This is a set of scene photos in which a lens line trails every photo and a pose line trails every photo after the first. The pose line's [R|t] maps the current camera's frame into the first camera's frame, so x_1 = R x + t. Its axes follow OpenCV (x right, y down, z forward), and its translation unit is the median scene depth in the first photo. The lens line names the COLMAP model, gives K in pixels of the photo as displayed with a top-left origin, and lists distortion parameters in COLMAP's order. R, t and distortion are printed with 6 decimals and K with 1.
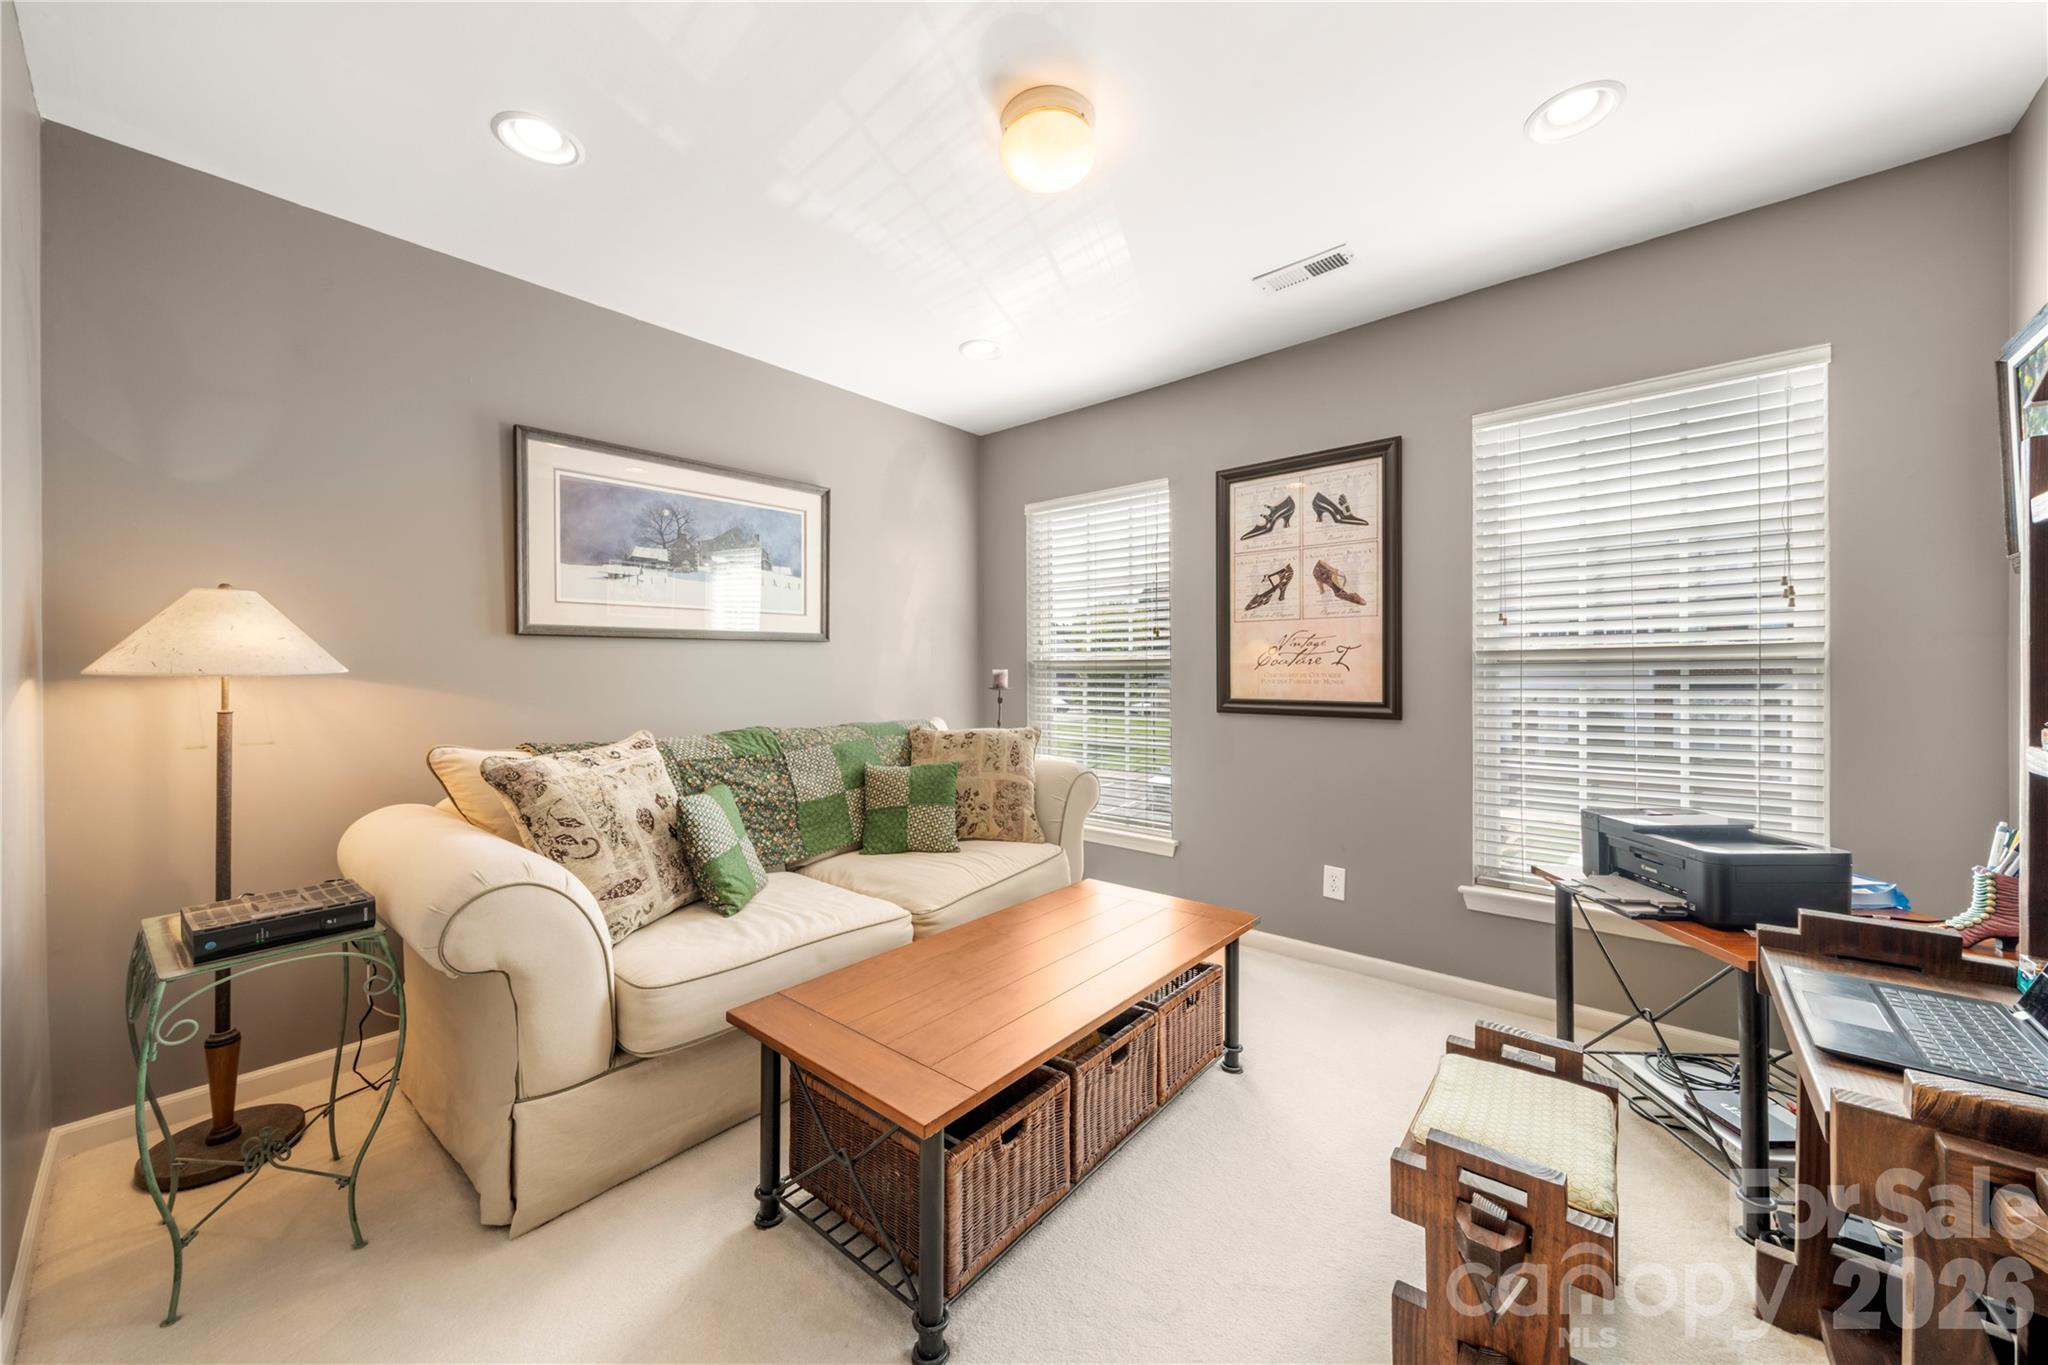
lens RADIAL K [[724.8, 0, 1010.5], [0, 724.8, 668.1], [0, 0, 1]] dist [-0.002436, -0.000412]
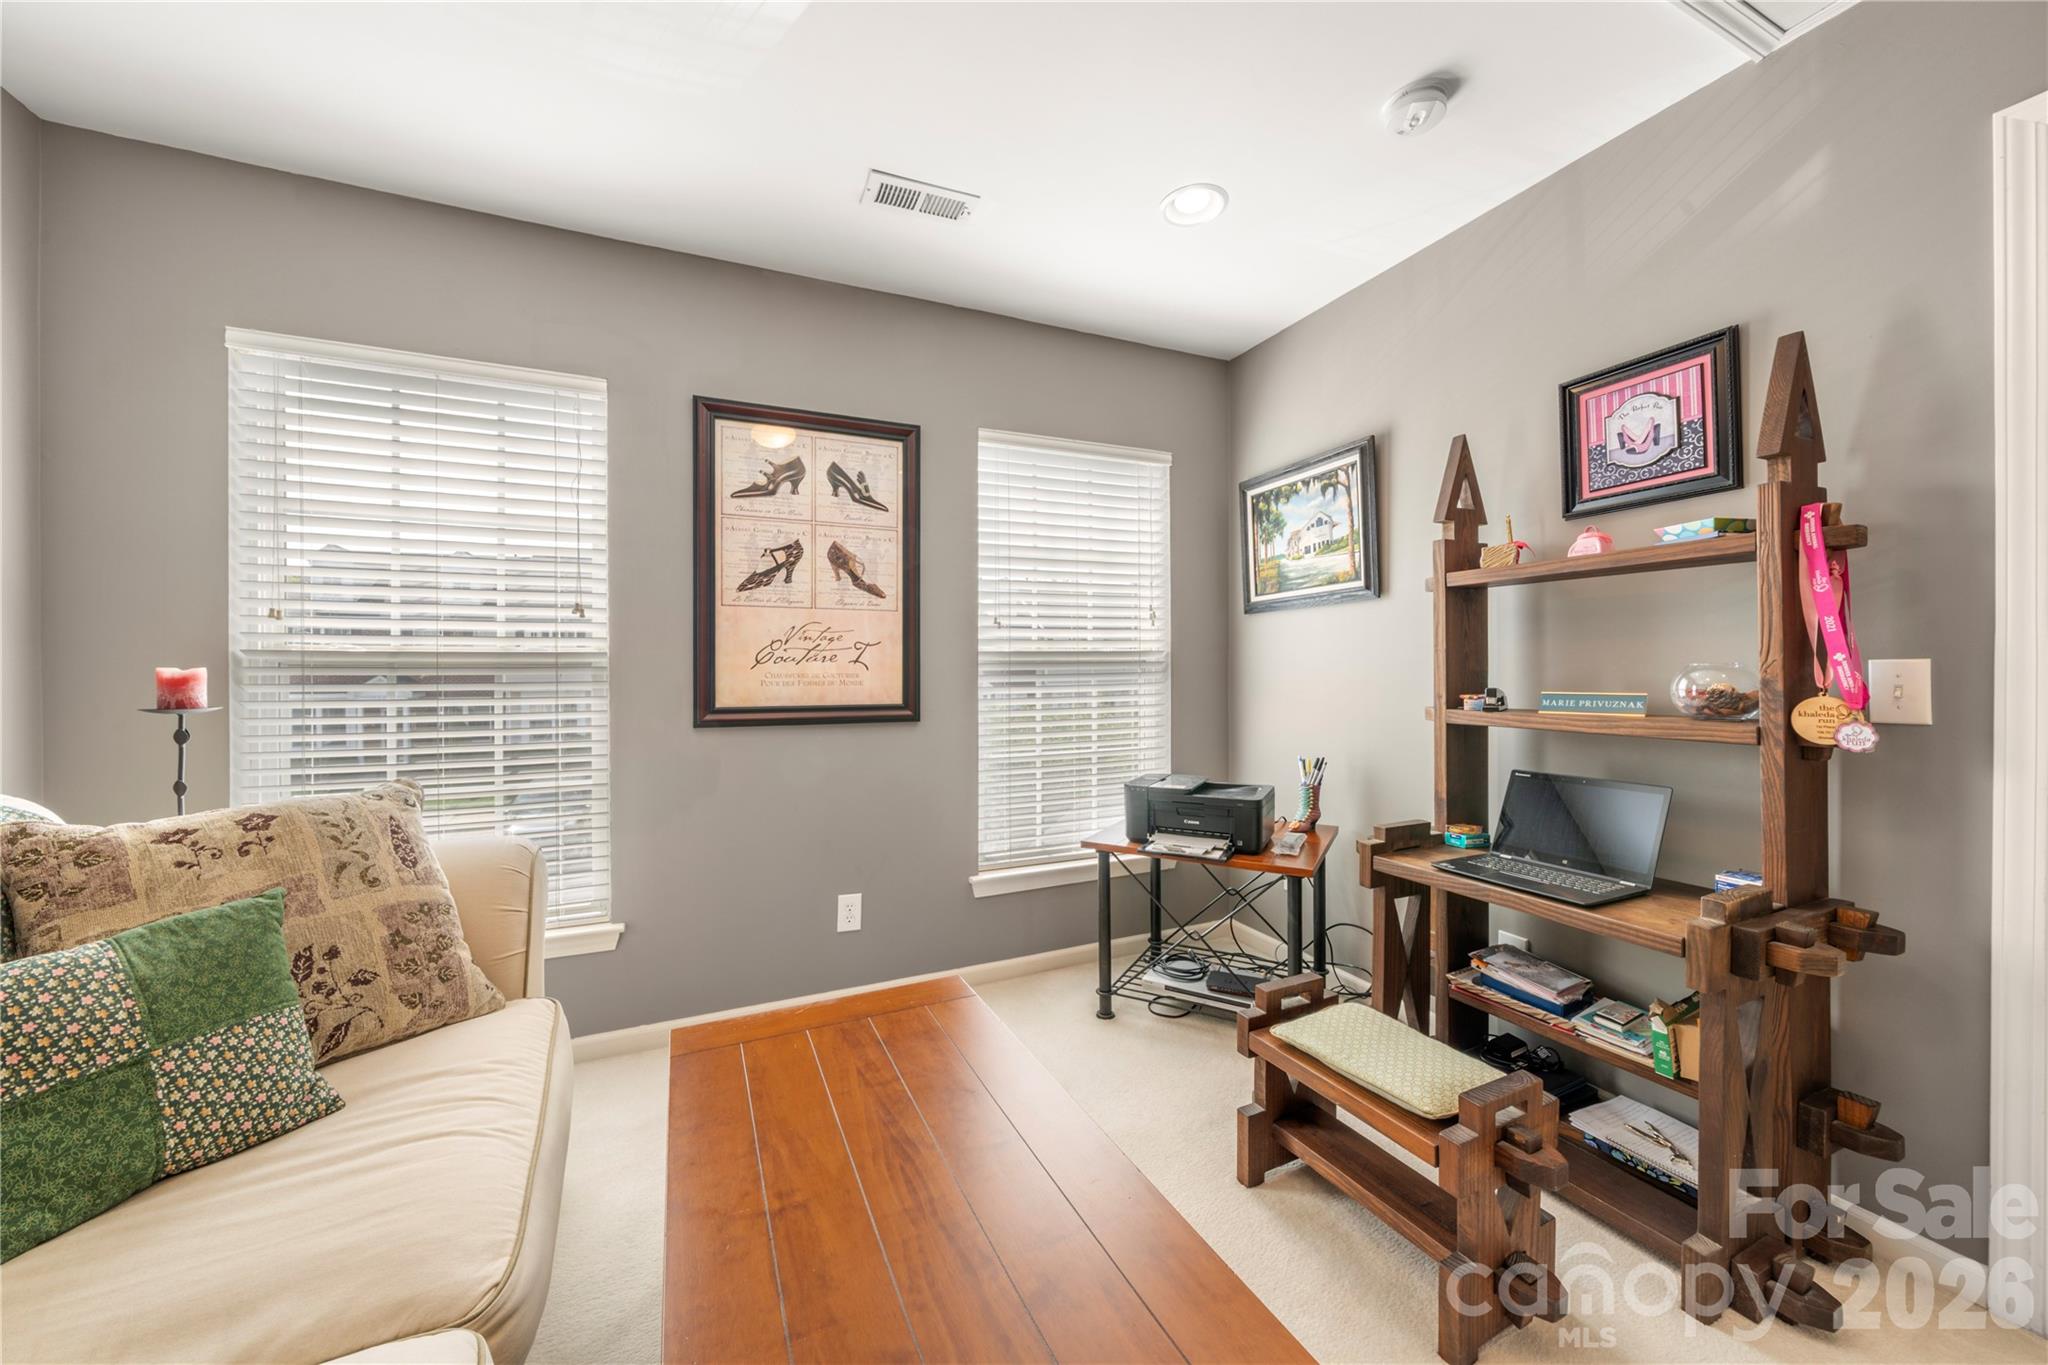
lens RADIAL K [[724.8, 0, 1016.9], [0, 724.8, 672.3], [0, 0, 1]] dist [-0.002436, -0.000412]
pose [[0.425801, 0.000203, 0.904817, -0.256900], [-0.000366, 1.000000, -0.000053, 0.006140], [-0.904817, -0.000308, 0.425801, 0.439589]]
